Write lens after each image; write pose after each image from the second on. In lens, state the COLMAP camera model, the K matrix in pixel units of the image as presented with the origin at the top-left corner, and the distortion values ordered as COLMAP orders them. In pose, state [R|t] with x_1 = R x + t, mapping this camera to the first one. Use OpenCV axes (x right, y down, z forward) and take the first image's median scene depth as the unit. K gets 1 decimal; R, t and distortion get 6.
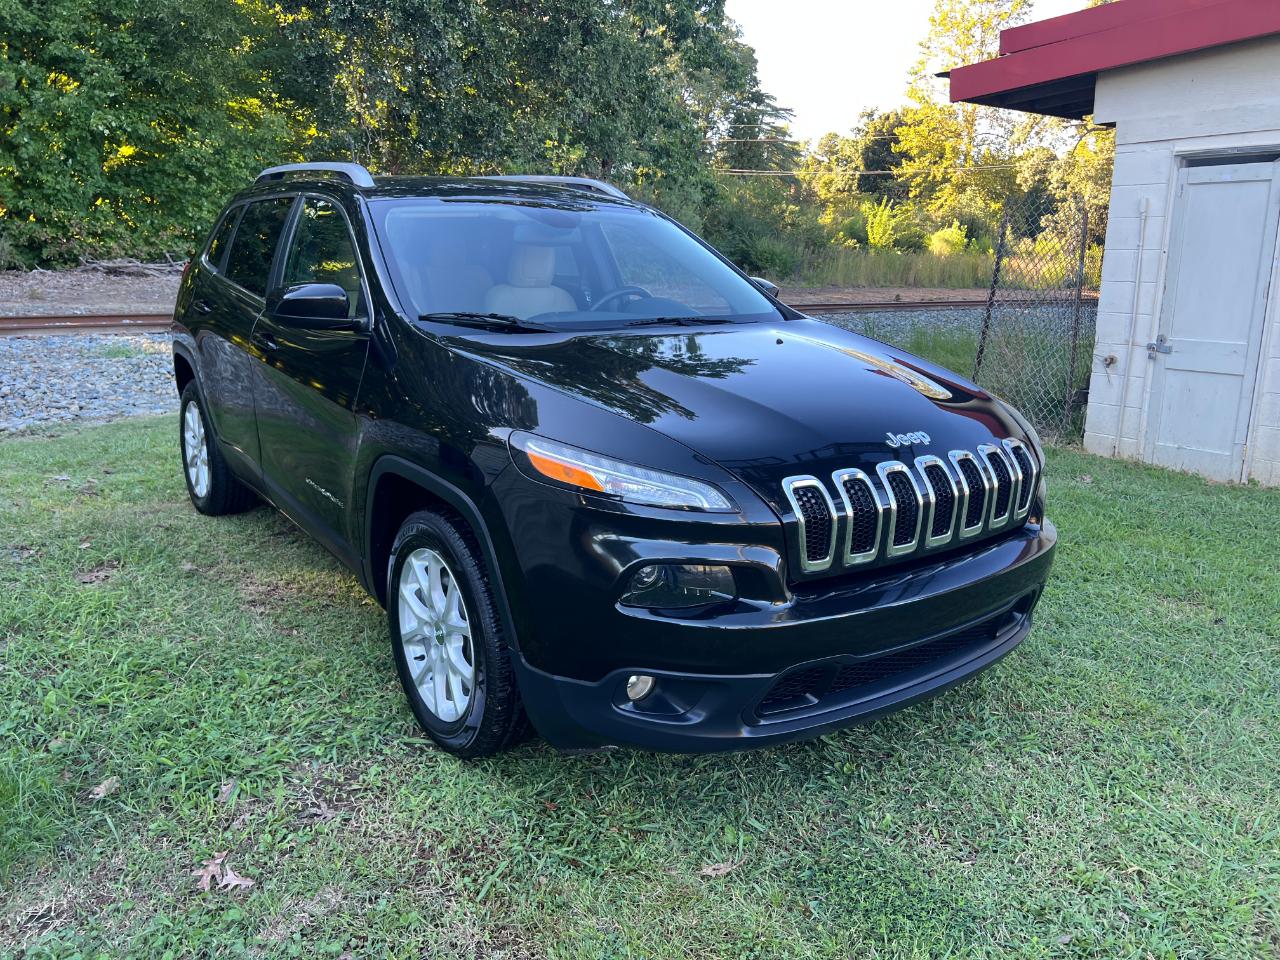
lens RADIAL K [[946.1, 0, 649.5], [0, 946.1, 475.5], [0, 0, 1]] dist [0.007009, -0.004645]
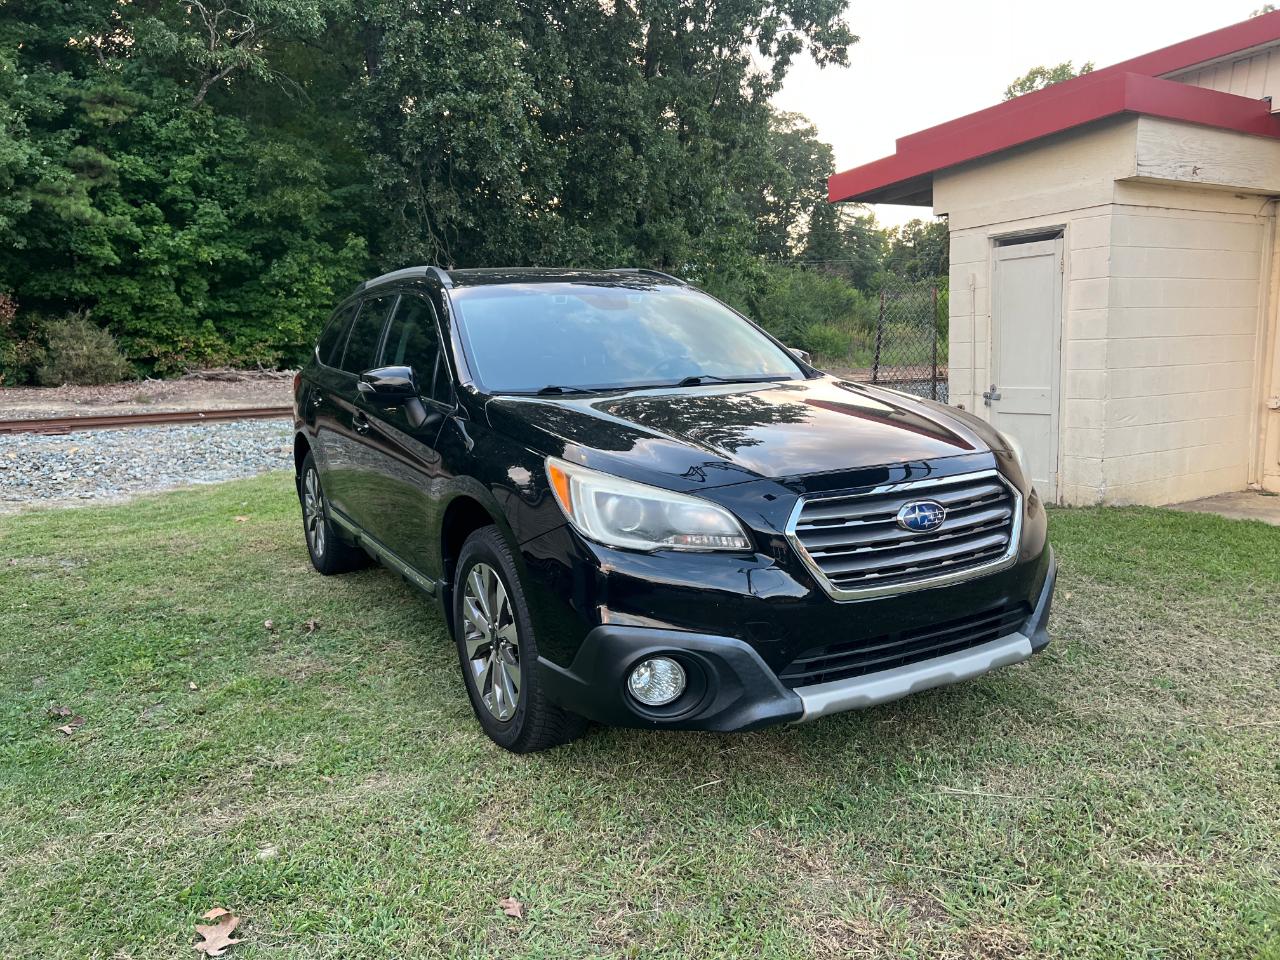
lens RADIAL K [[951.7, 0, 653.6], [0, 951.7, 480.5], [0, 0, 1]] dist [0.009714, 0.001177]
pose [[0.994059, -0.029951, -0.104641, 0.082782], [0.020295, 0.995538, -0.092151, 0.025461], [0.106934, 0.089480, 0.990232, -0.076808]]
